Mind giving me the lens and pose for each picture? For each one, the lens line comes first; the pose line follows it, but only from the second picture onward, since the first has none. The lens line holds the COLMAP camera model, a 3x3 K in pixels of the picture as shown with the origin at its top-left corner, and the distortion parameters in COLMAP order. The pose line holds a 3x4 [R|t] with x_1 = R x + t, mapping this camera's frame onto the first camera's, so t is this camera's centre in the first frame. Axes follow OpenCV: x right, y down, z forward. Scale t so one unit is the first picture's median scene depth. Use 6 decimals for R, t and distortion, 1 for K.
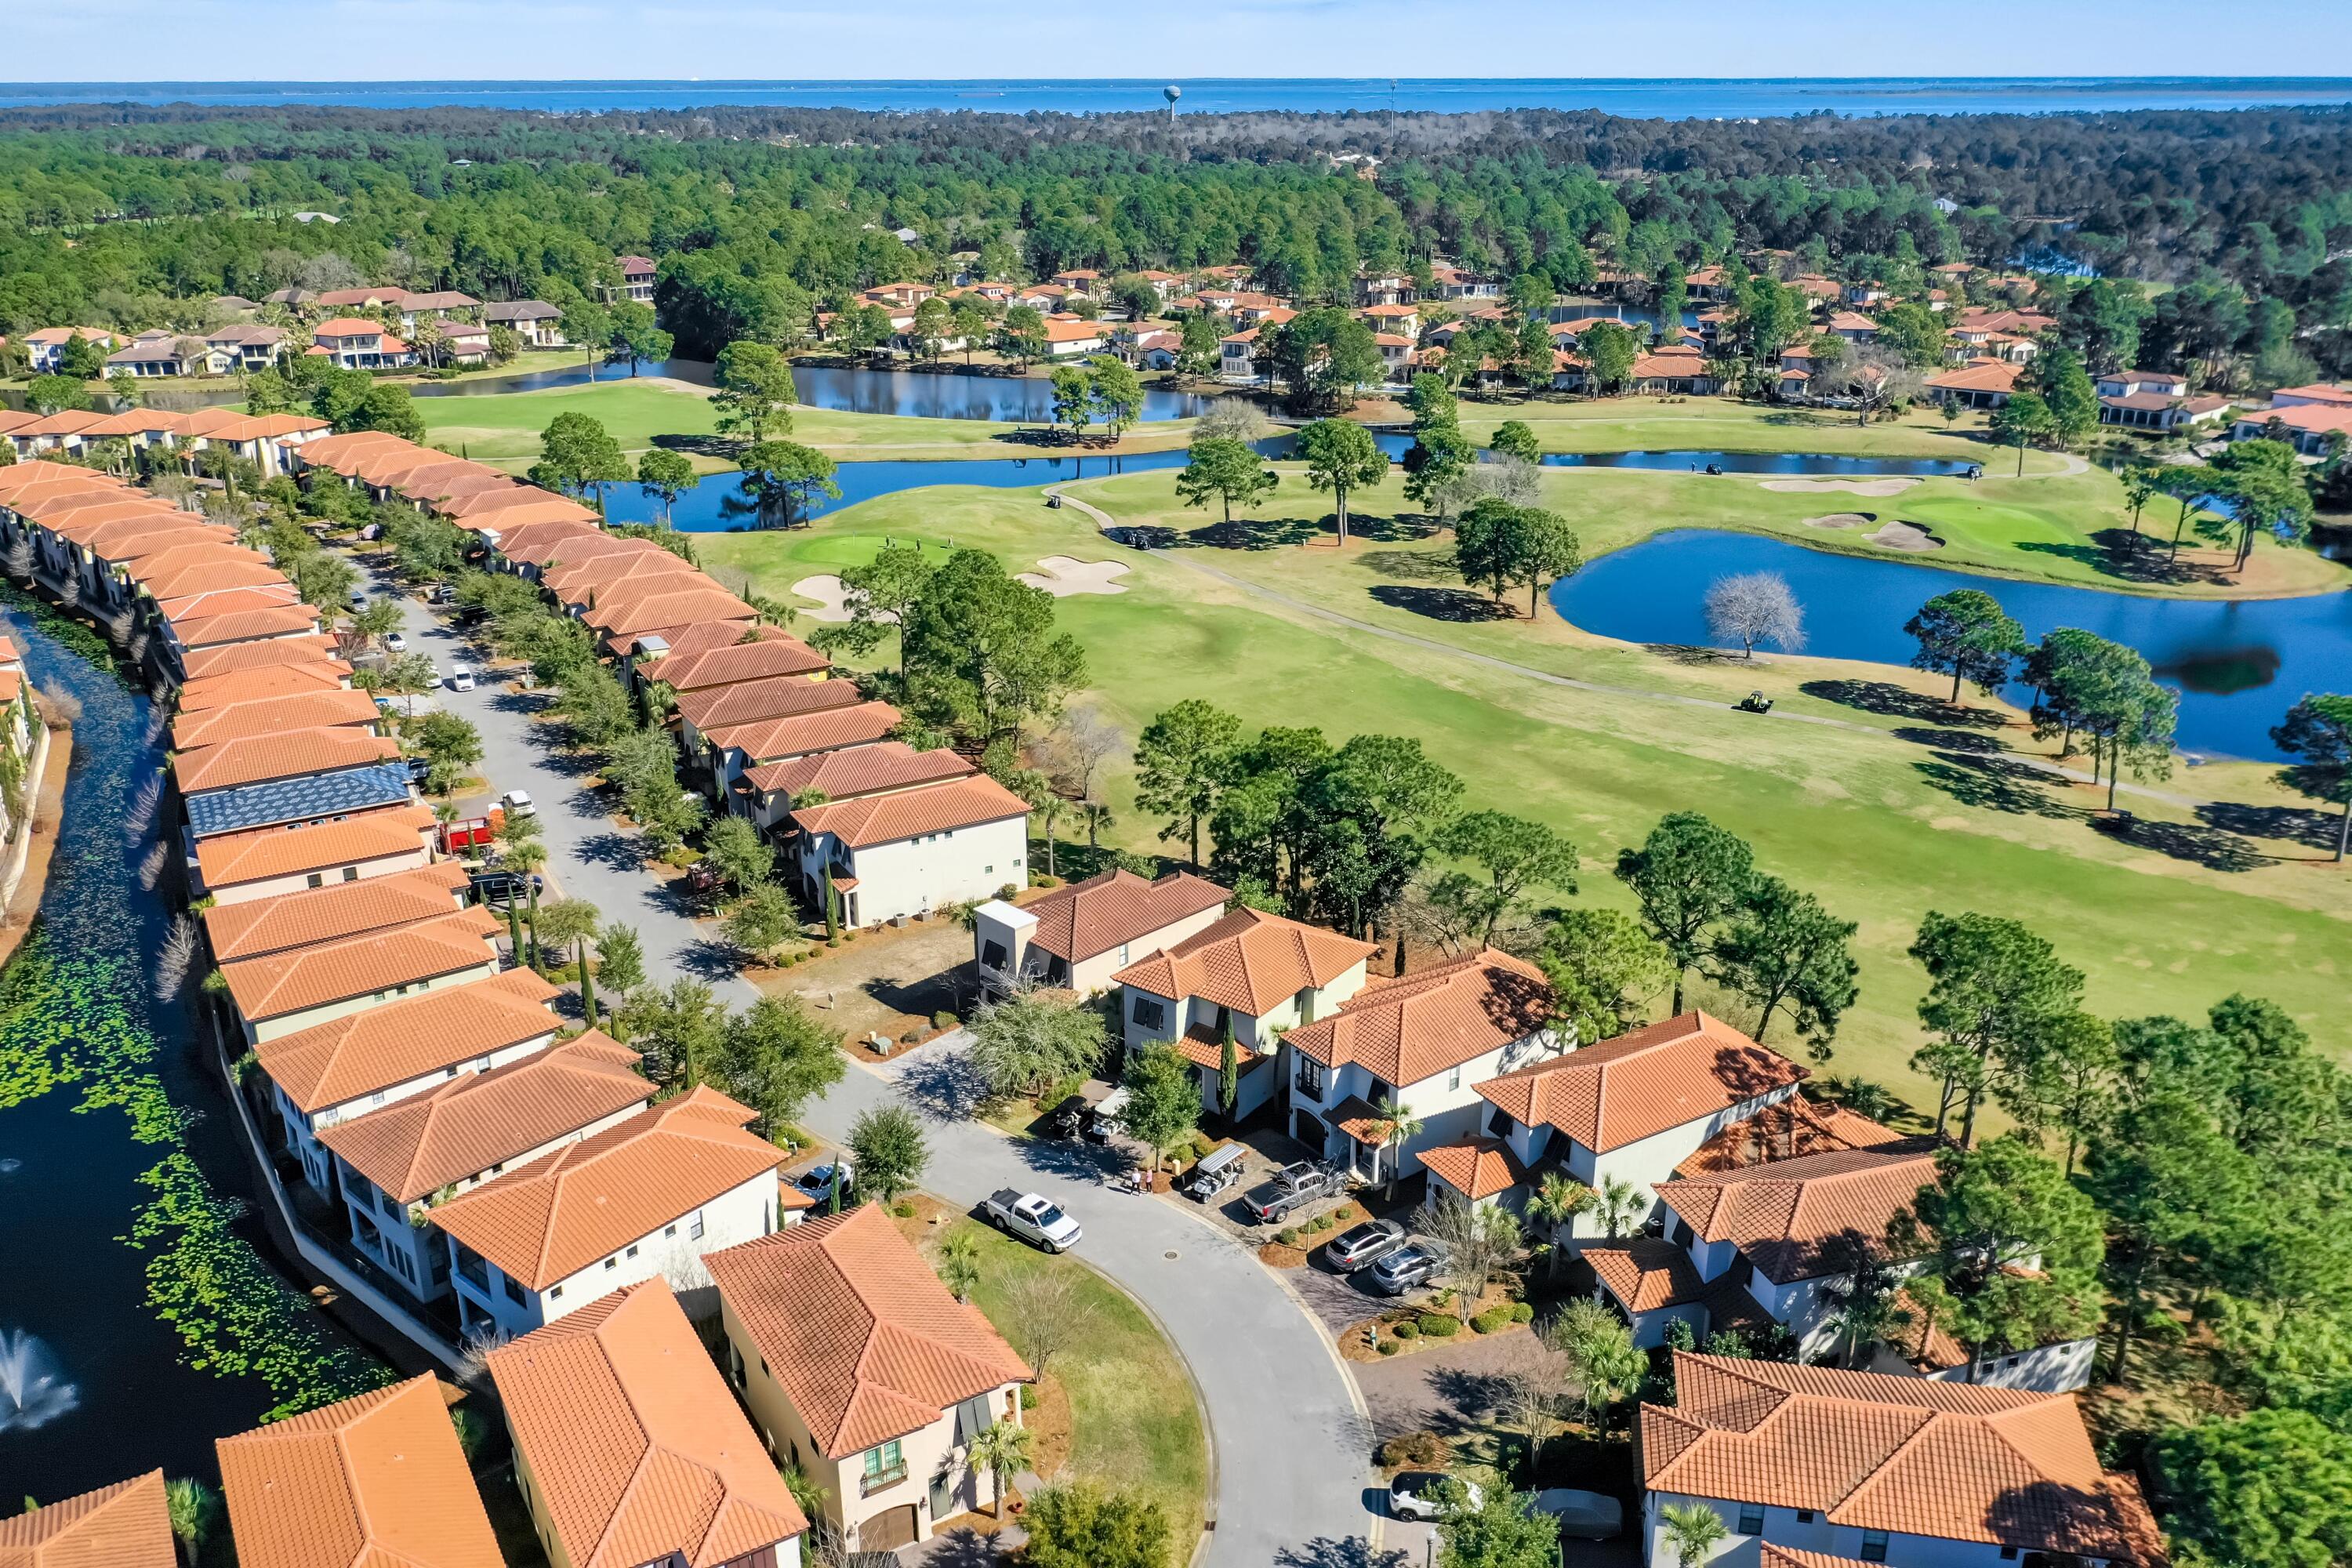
lens RADIAL K [[1865.1, 0, 1167.9], [0, 1865.1, 770.9], [0, 0, 1]] dist [-0.007675, -0.017668]
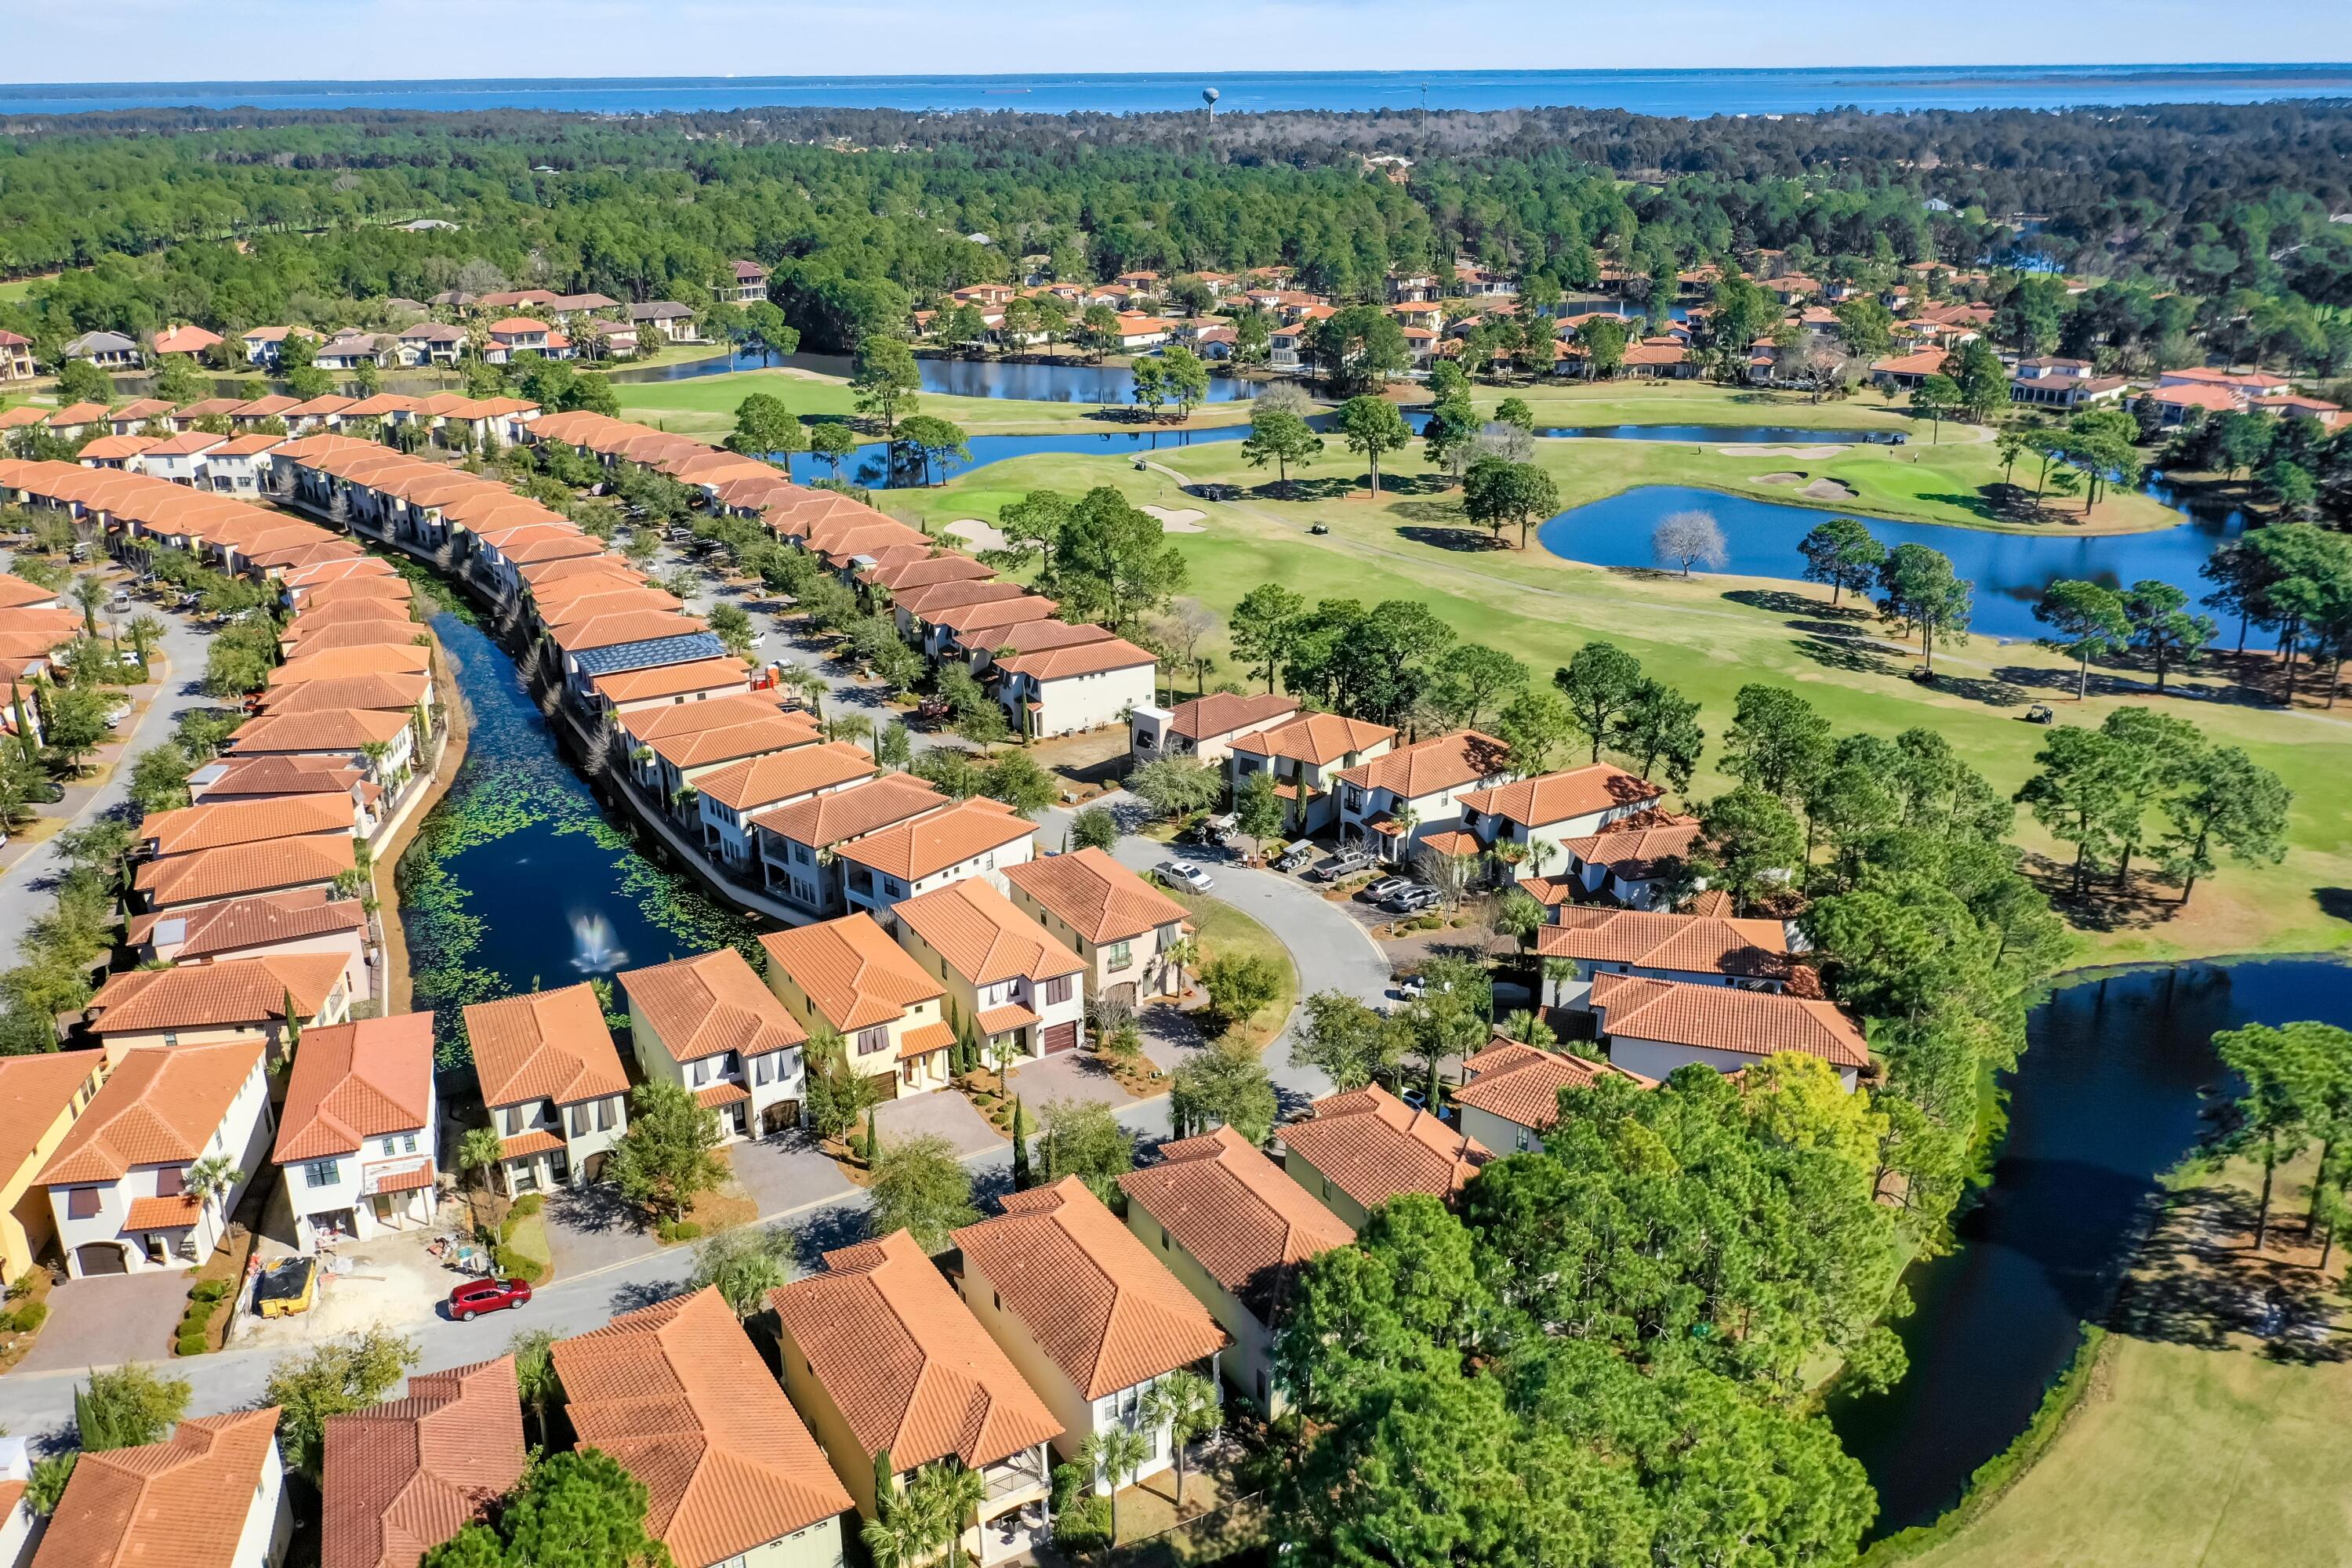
lens RADIAL K [[1865.3, 0, 1176.0], [0, 1865.3, 784.0], [0, 0, 1]] dist [-0.012558, -0.008165]
pose [[0.999910, -0.000840, -0.013407, -0.023729], [0.000970, 0.999953, 0.009689, 0.060498], [0.013399, -0.009701, 0.999863, -0.260657]]
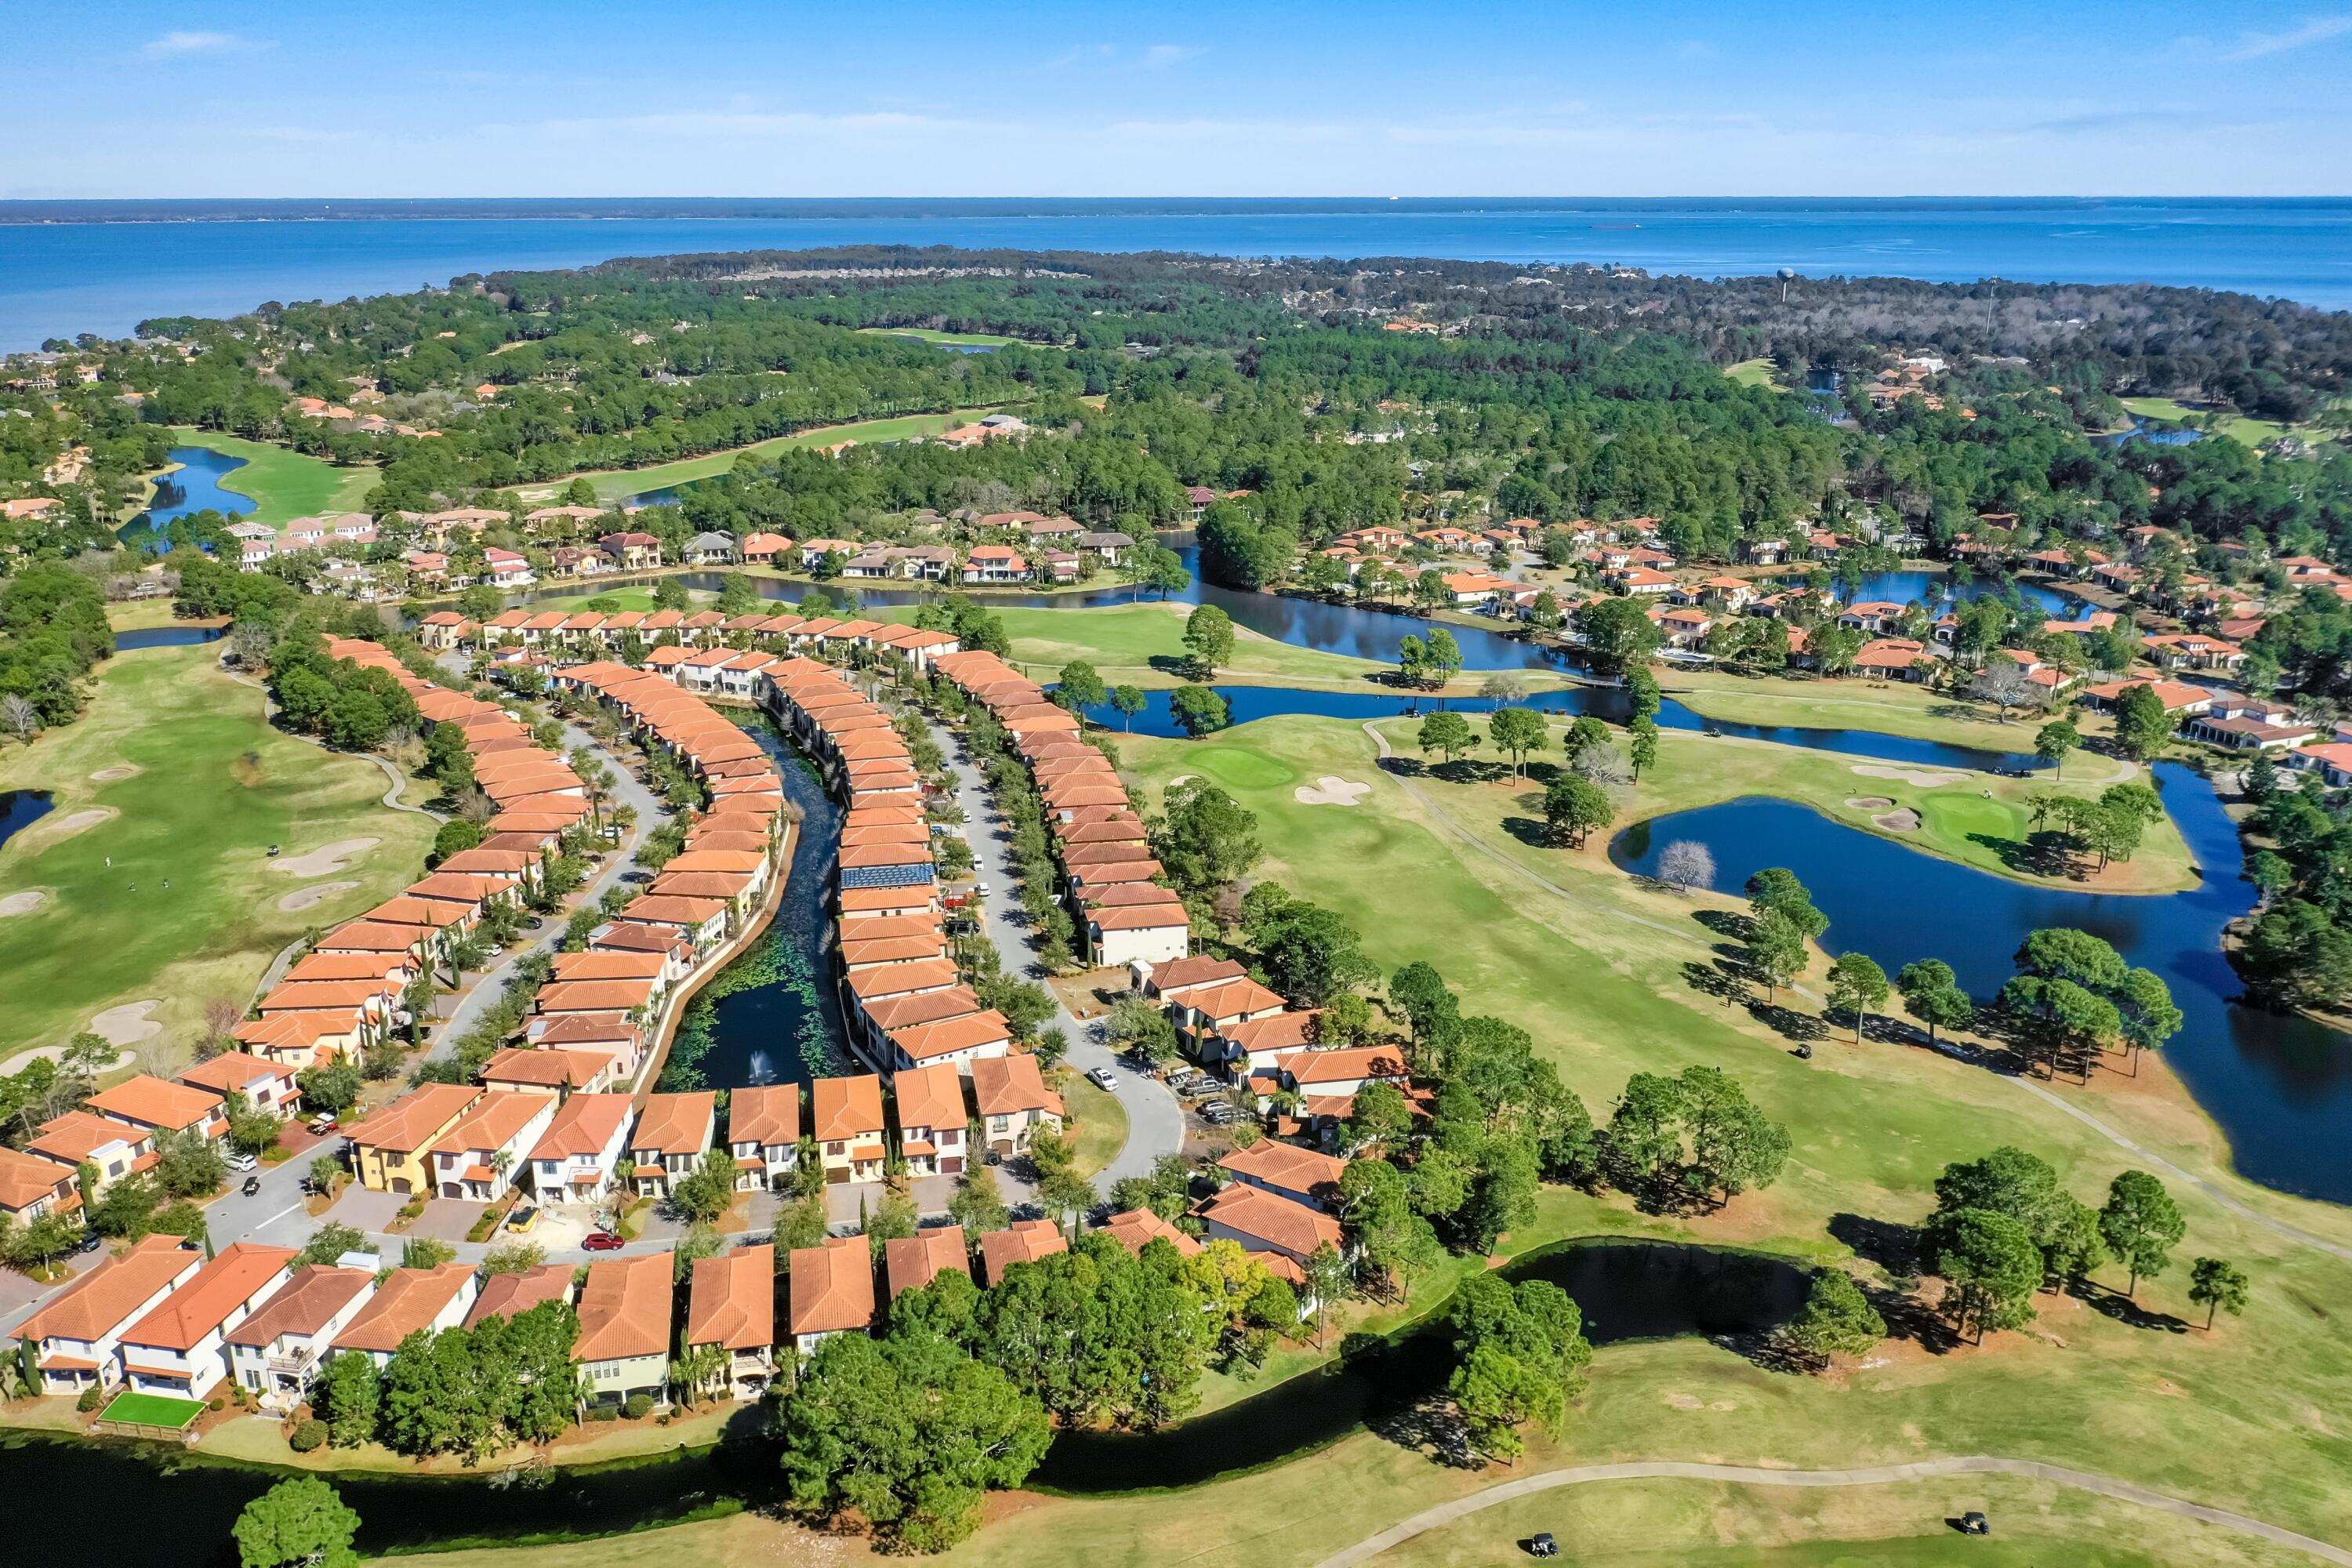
lens RADIAL K [[1865.3, 0, 1176.0], [0, 1865.3, 784.0], [0, 0, 1]] dist [-0.012558, -0.008165]
pose [[0.939932, 0.106657, -0.324271, 0.346003], [-0.121835, 0.992188, -0.026808, -0.046325], [0.318879, 0.064705, 0.945584, -0.610917]]
